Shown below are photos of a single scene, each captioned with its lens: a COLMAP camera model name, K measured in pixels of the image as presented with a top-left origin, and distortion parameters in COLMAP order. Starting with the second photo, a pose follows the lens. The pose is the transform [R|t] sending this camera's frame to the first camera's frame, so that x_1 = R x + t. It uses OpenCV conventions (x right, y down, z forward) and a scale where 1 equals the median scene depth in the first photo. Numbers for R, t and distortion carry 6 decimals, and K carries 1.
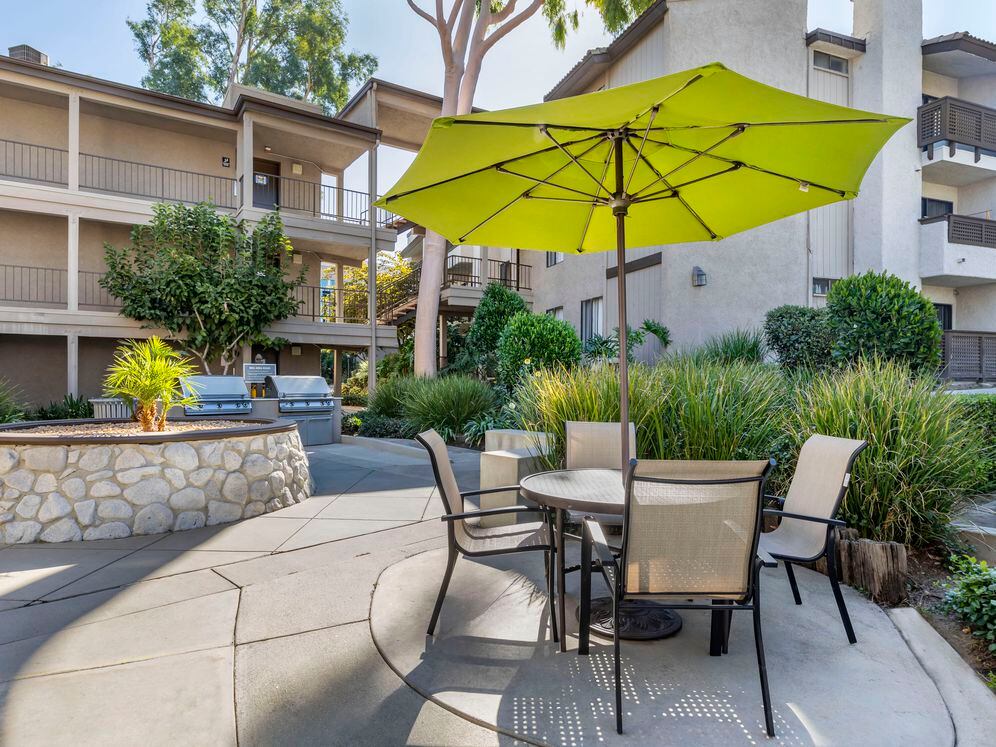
lens RADIAL K [[916.2, 0, 498.0], [0, 916.2, 373.5], [0, 0, 1]] dist [-0.000001, -0.000010]
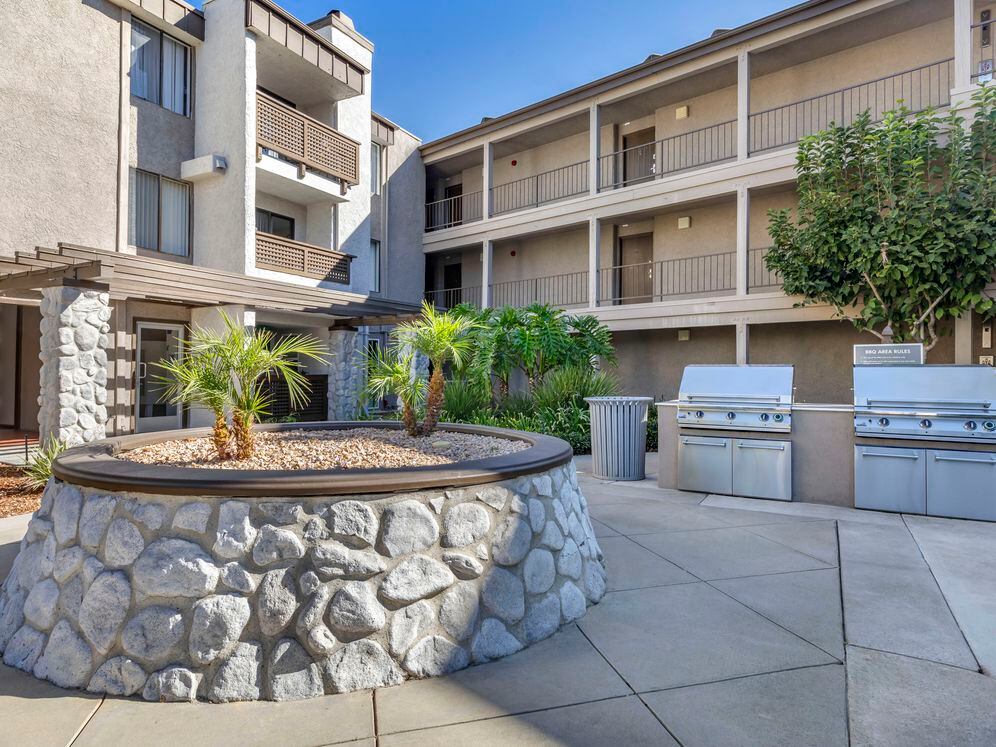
lens RADIAL K [[591.5, 0, 497.7], [0, 591.5, 351.5], [0, 0, 1]] dist [0.000401, 0.000972]
pose [[0.247586, -0.039011, -0.968080, 0.025083], [0.002841, 0.999214, -0.039540, 0.006737], [0.968862, 0.007040, 0.247502, 0.636015]]
